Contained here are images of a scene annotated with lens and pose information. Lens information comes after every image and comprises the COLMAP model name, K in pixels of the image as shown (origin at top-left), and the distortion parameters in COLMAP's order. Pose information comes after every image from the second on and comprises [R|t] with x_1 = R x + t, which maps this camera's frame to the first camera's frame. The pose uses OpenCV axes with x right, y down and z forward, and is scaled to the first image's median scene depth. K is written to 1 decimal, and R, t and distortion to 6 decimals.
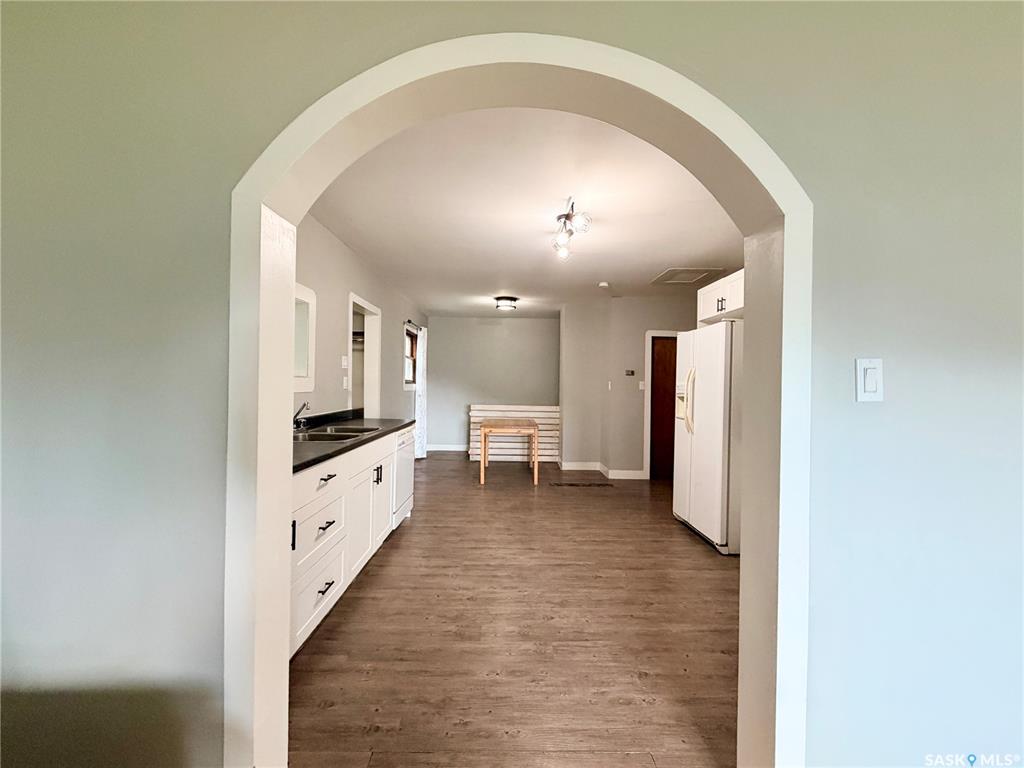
lens RADIAL K [[407.5, 0, 510.2], [0, 407.5, 386.1], [0, 0, 1]] dist [-0.001004, -0.000023]
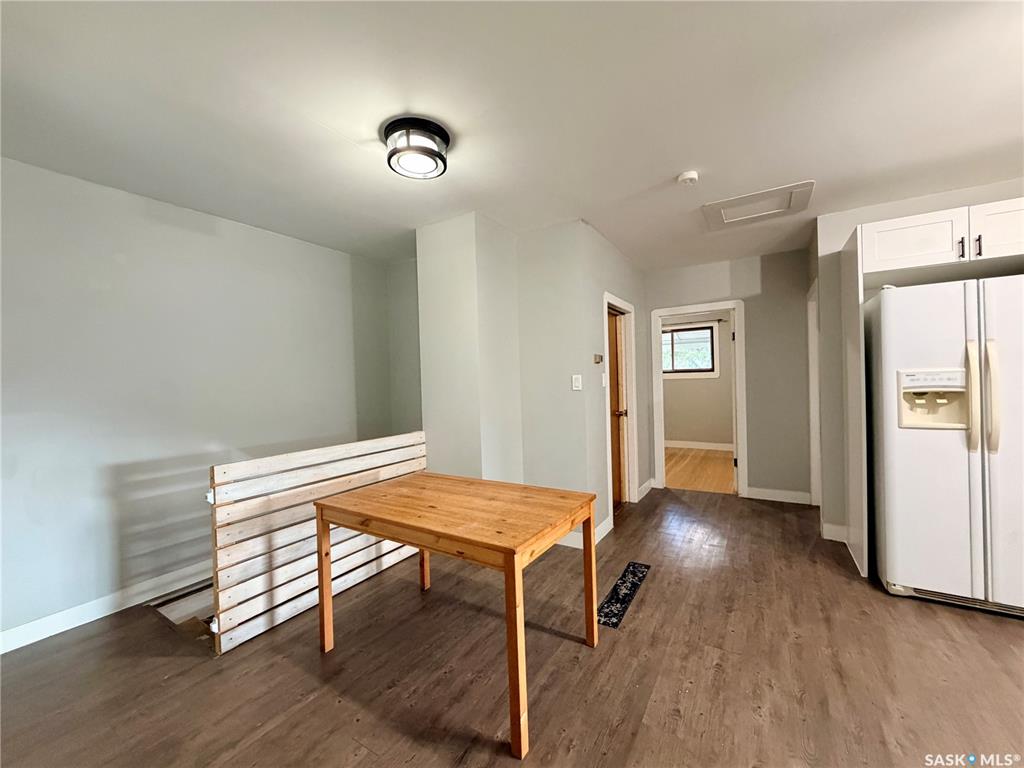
lens RADIAL K [[407.5, 0, 509.3], [0, 407.5, 387.0], [0, 0, 1]] dist [-0.001004, -0.000023]
pose [[0.544136, -0.047624, 0.837644, -0.368125], [0.039697, 0.998731, 0.030996, -0.021558], [-0.838057, 0.016386, 0.545336, 1.075645]]
